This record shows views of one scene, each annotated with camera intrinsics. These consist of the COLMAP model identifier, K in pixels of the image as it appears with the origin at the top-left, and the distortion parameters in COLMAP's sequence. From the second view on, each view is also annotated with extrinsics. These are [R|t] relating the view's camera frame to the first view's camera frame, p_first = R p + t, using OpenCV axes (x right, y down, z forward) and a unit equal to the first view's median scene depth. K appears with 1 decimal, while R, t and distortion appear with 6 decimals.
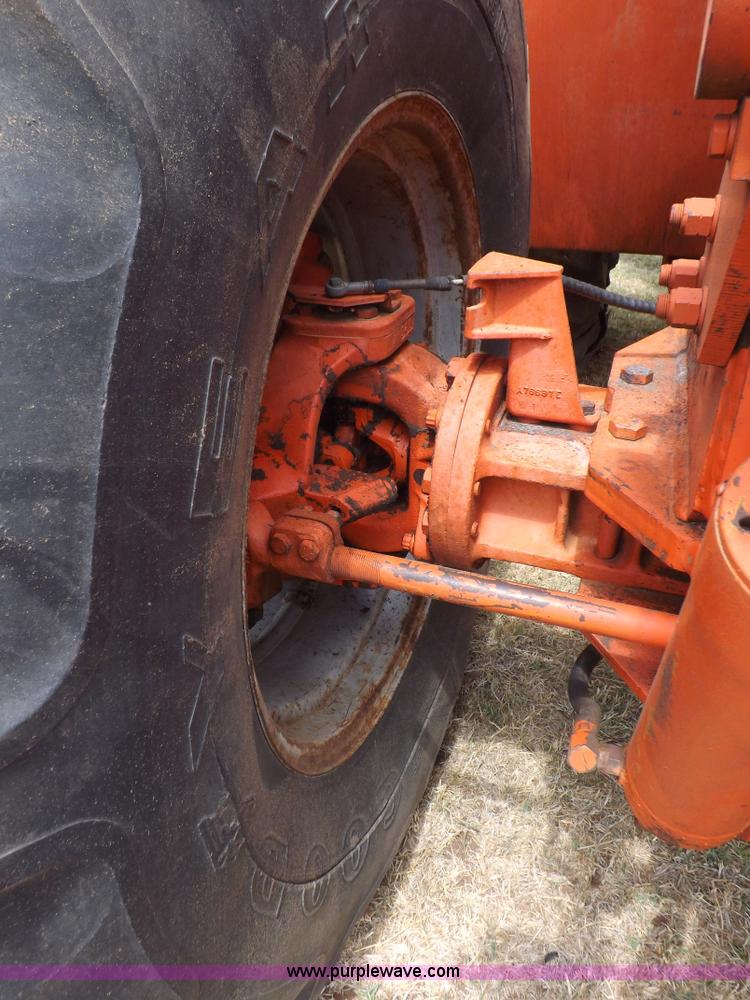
lens RADIAL K [[724.6, 0, 385.2], [0, 724.6, 499.5], [0, 0, 1]] dist [-0.052870, 0.003304]
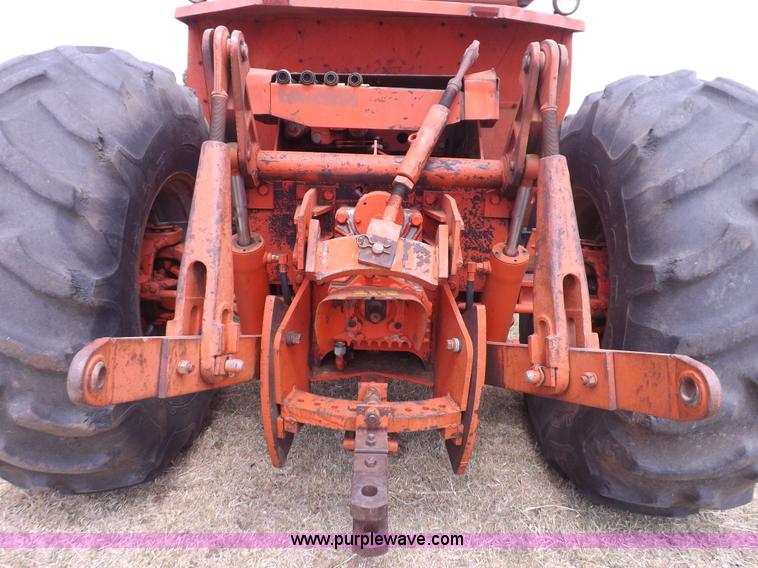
lens RADIAL K [[549.3, 0, 379.0], [0, 549.3, 284.0], [0, 0, 1]] dist [-0.052870, 0.003304]
pose [[0.939944, -0.045409, 0.338293, 0.032680], [0.132141, 0.962237, -0.237990, 0.743702], [-0.314711, 0.268400, 0.910450, -1.630634]]
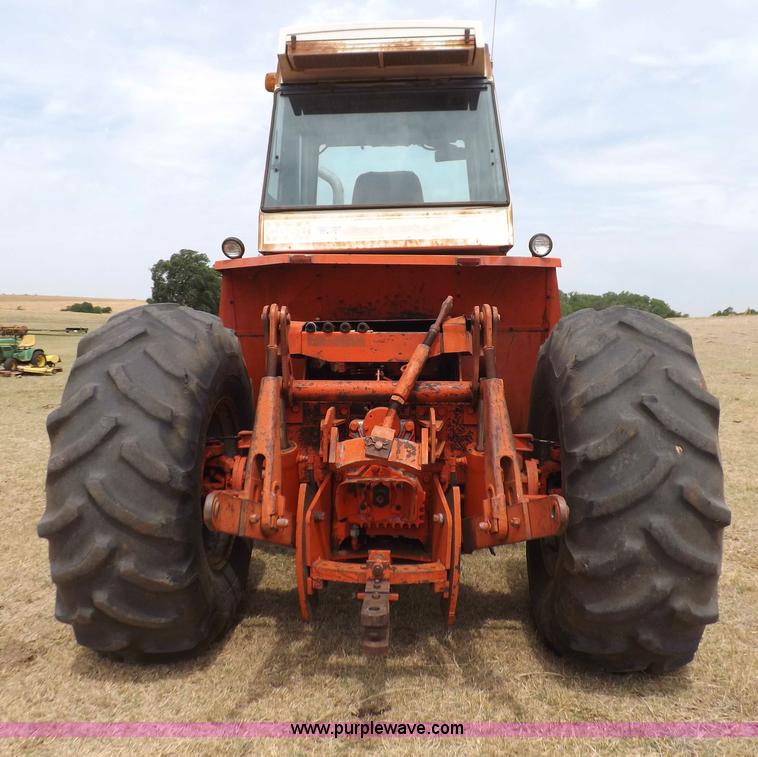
lens RADIAL K [[788.3, 0, 378.7], [0, 788.3, 359.1], [0, 0, 1]] dist [-0.014788, -0.015242]
pose [[0.955631, 0.005386, 0.294517, -0.473011], [0.139193, 0.872908, -0.467607, 1.617248], [-0.259604, 0.487854, 0.833429, -3.384525]]
